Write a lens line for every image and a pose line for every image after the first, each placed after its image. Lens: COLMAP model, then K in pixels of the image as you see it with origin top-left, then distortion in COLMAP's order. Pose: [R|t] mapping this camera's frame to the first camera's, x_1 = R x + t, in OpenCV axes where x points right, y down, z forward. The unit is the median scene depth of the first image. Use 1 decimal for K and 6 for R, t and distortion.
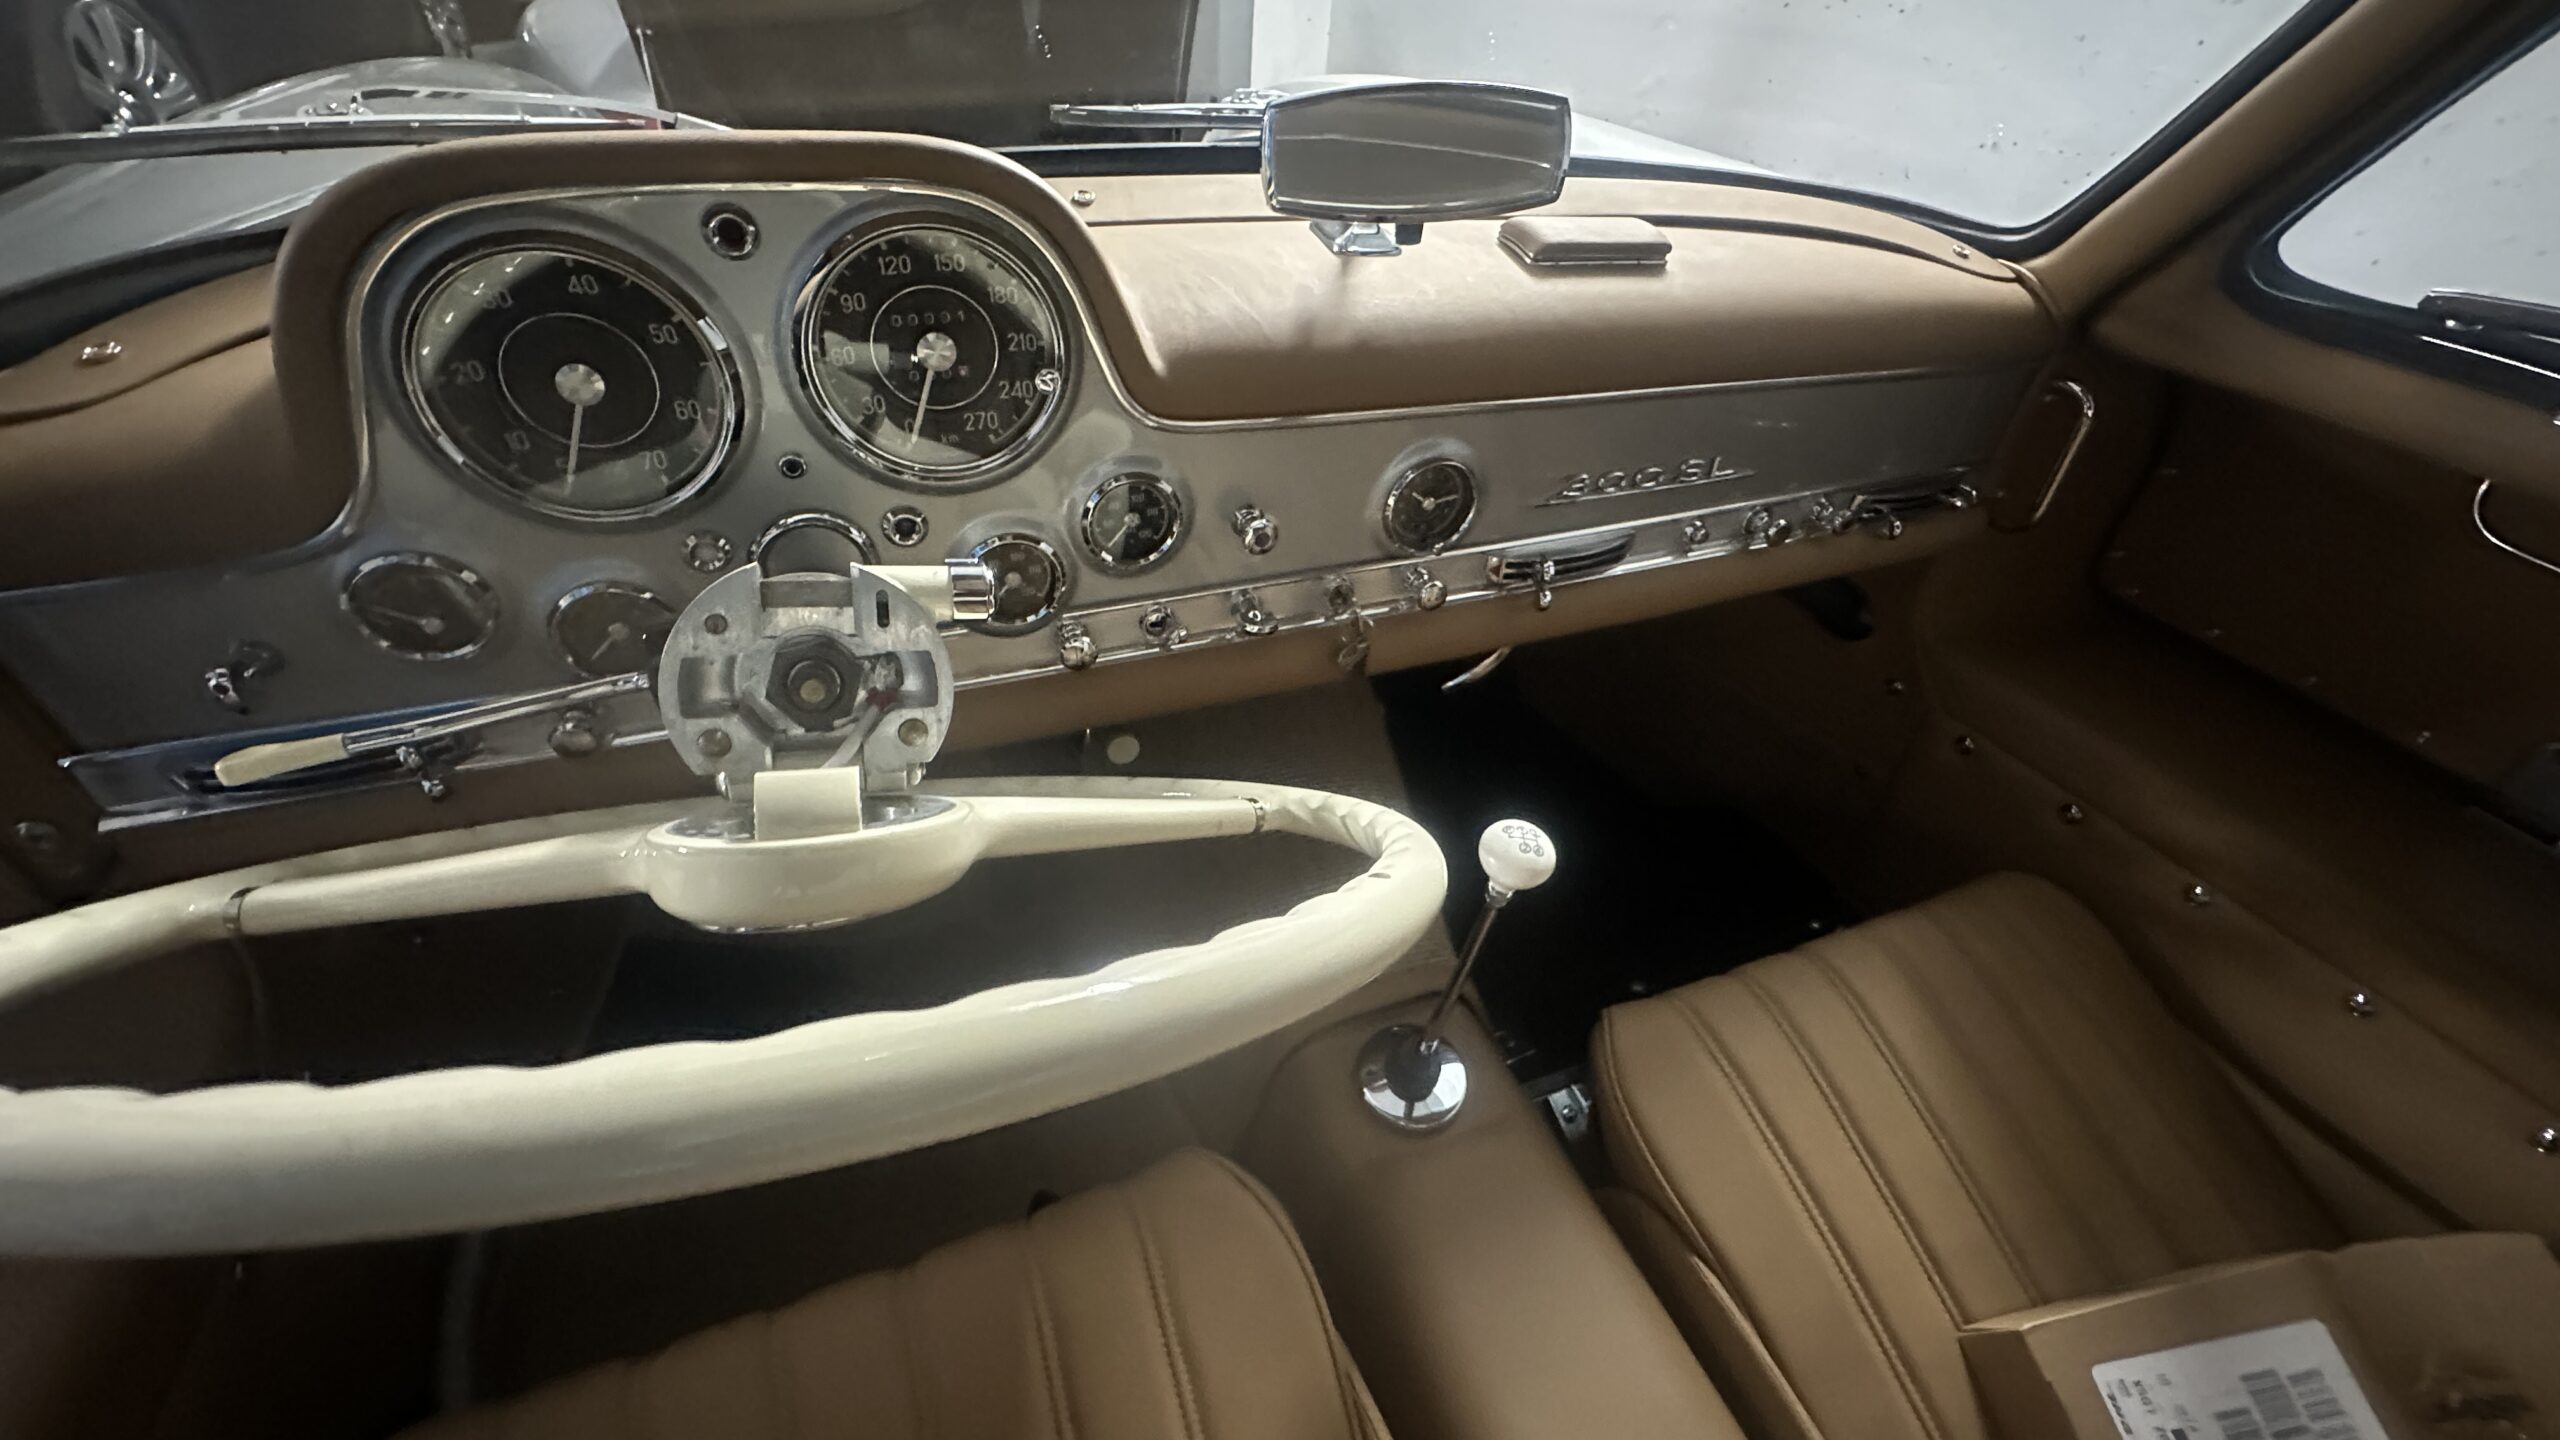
lens RADIAL K [[1023.6, 0, 1282.0], [0, 1023.6, 719.6], [0, 0, 1]] dist [-0.006017, 0.001795]
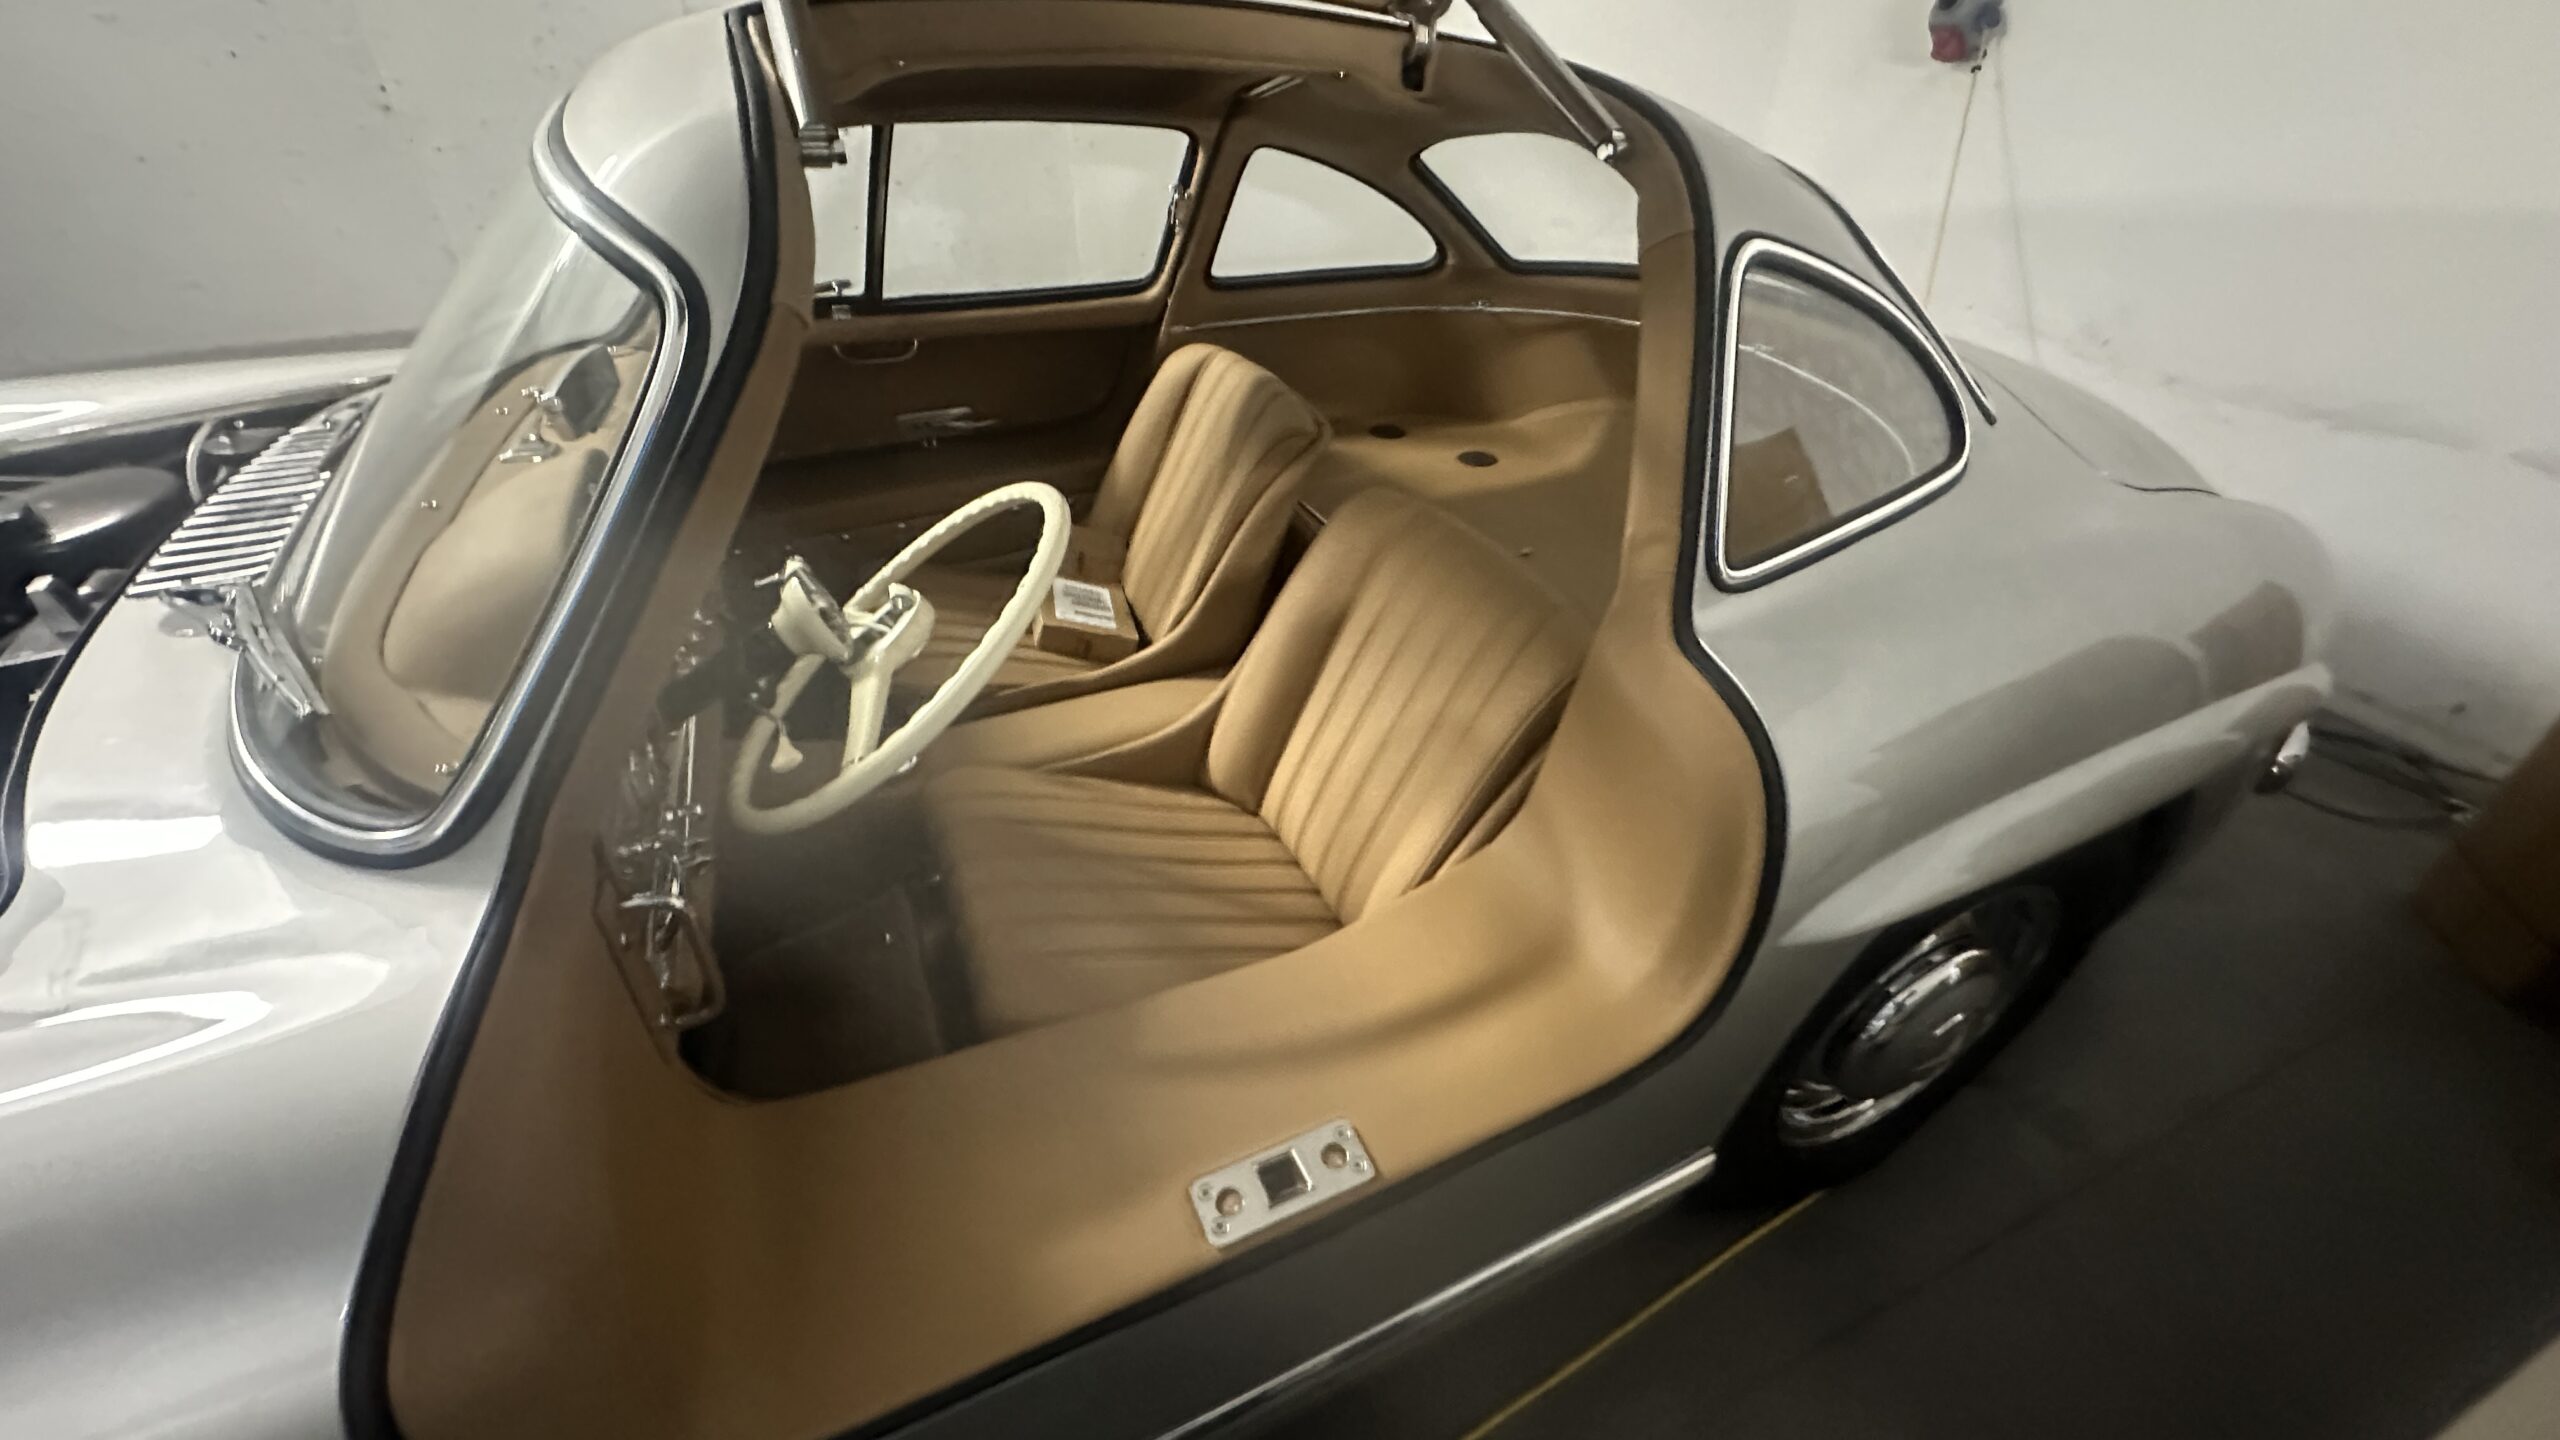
lens RADIAL K [[1023.6, 0, 1280.4], [0, 1023.6, 724.4], [0, 0, 1]] dist [-0.006017, 0.001795]
pose [[-0.039392, -0.620620, 0.783121, -1.668685], [0.609728, 0.605977, 0.510904, -0.296399], [-0.791631, 0.497617, 0.354539, -0.417148]]
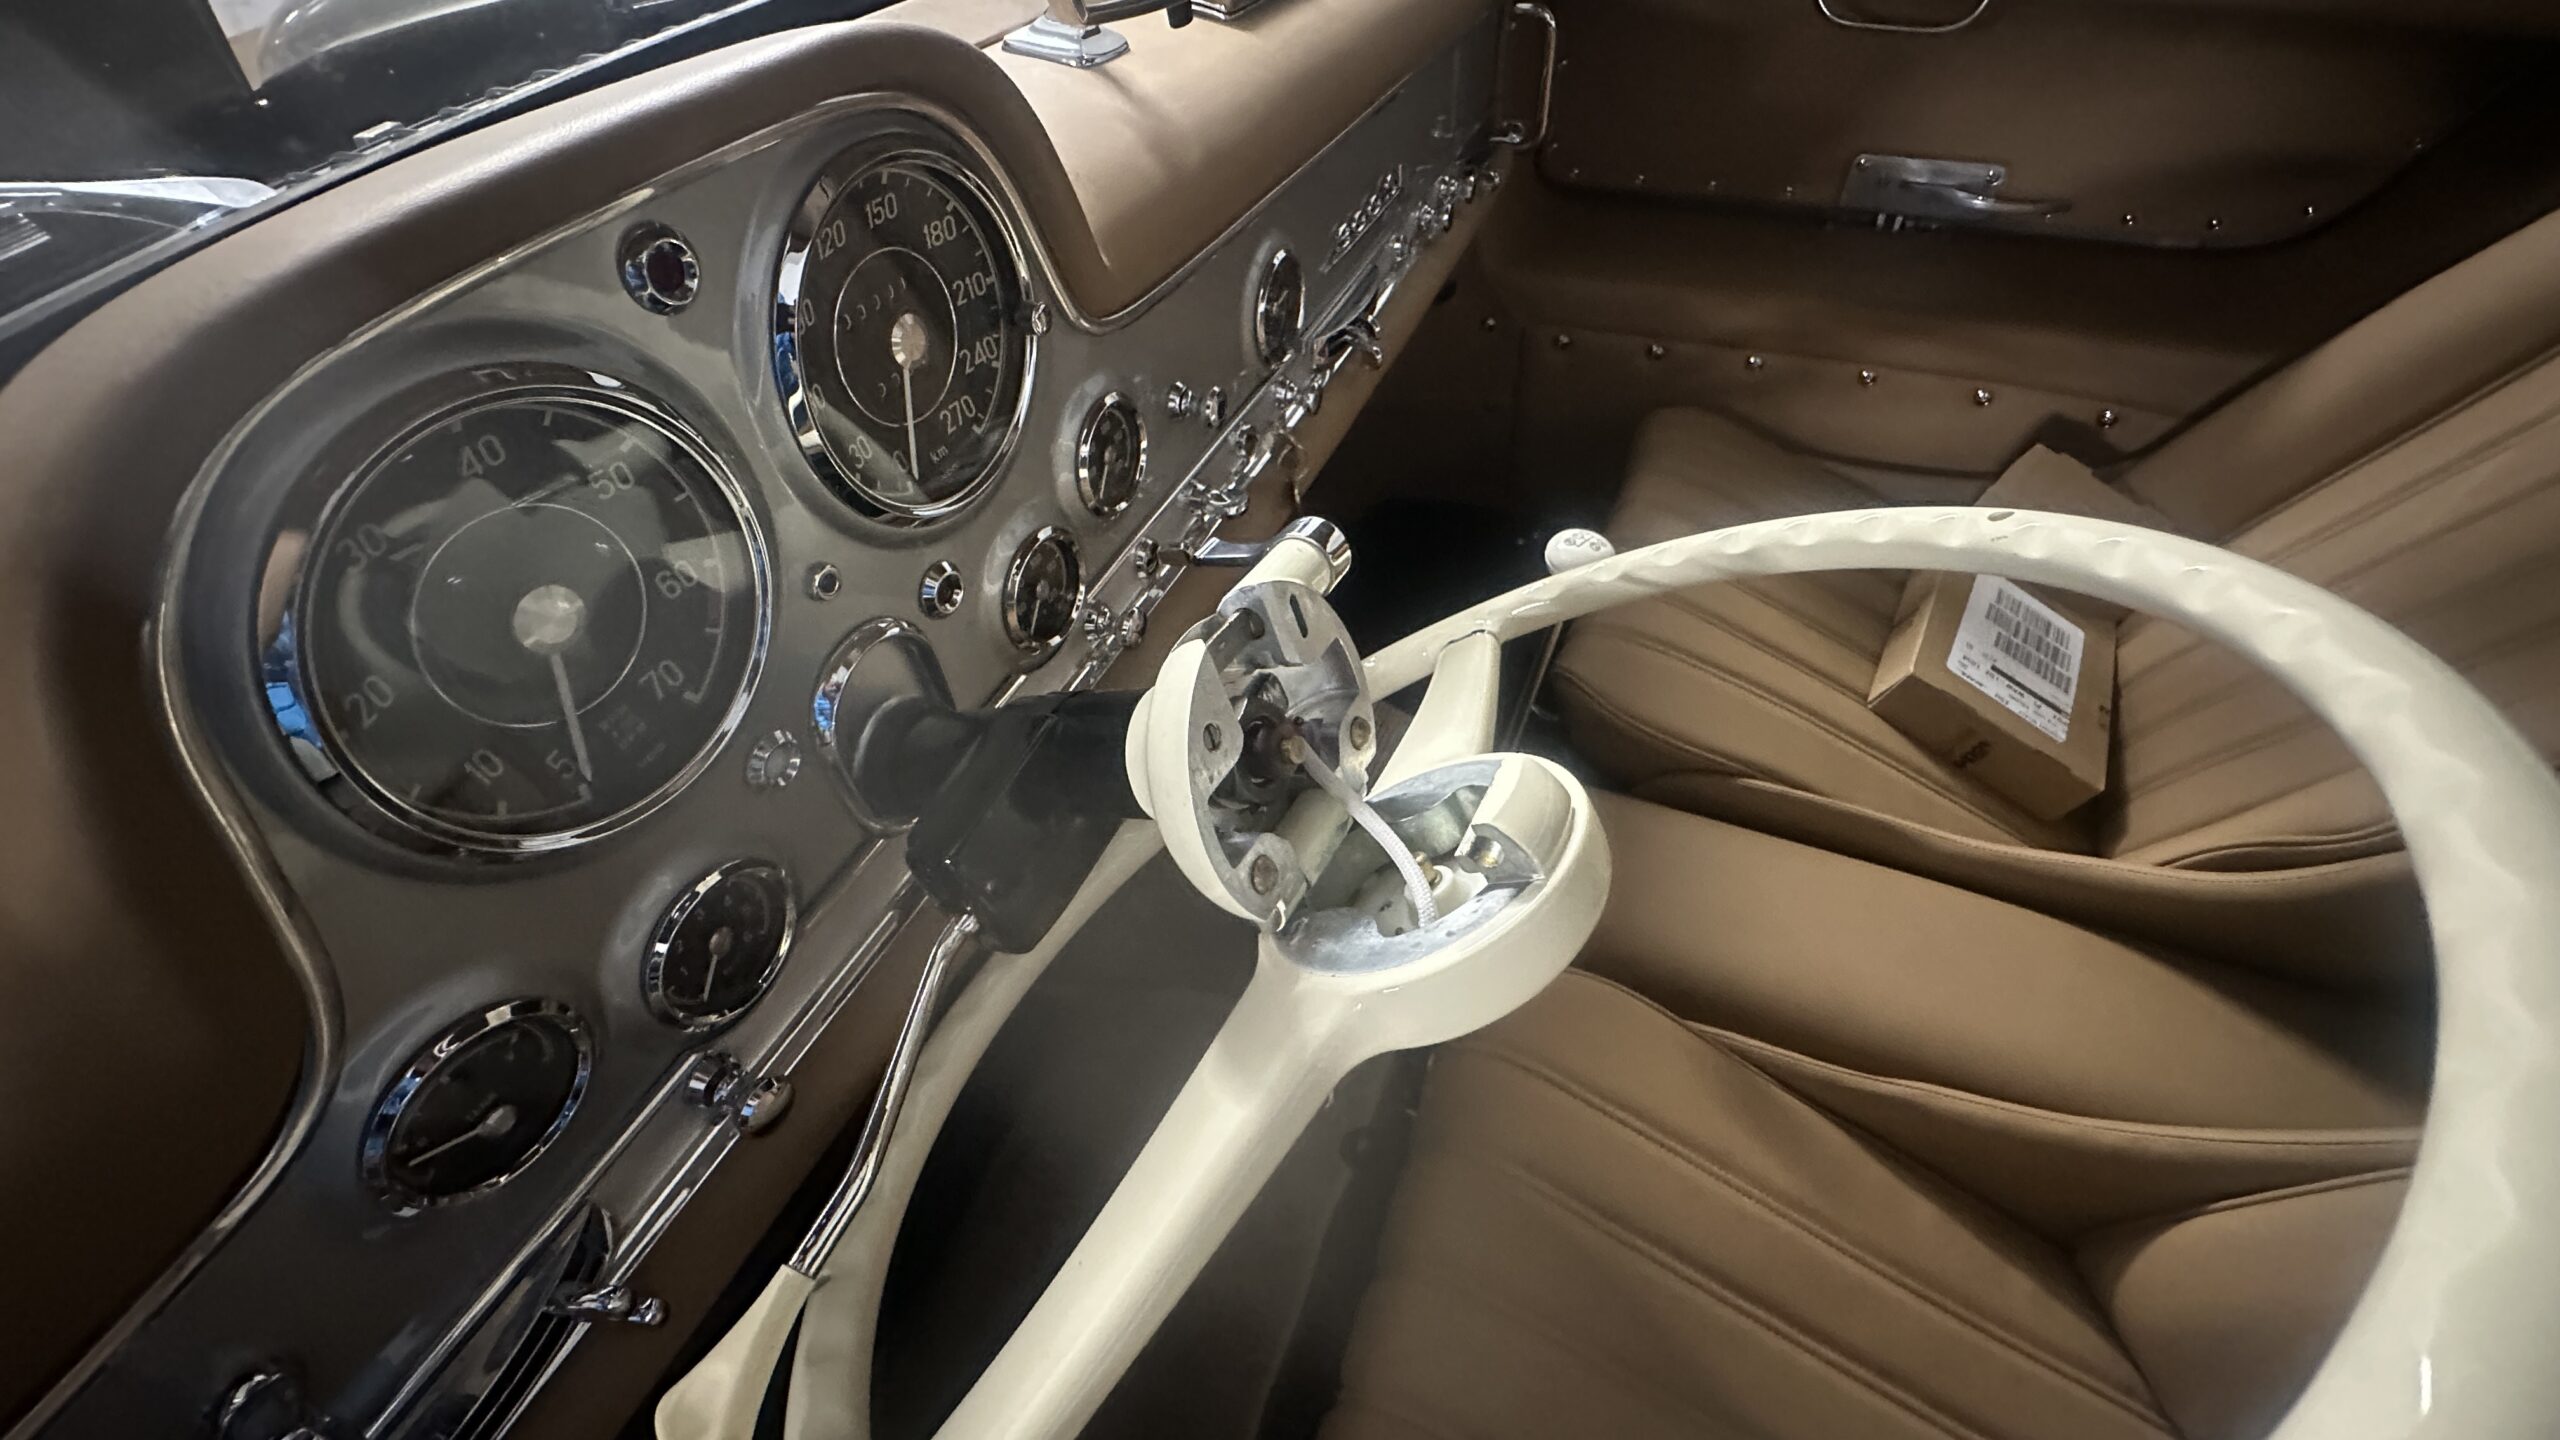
lens RADIAL K [[1023.6, 0, 1279.8], [0, 1023.6, 723.2], [0, 0, 1]] dist [-0.006017, 0.001795]
pose [[0.702828, -0.575242, 0.418485, -0.484237], [0.502535, 0.817875, 0.280250, -0.167787], [-0.503479, 0.013336, 0.863904, 0.201088]]
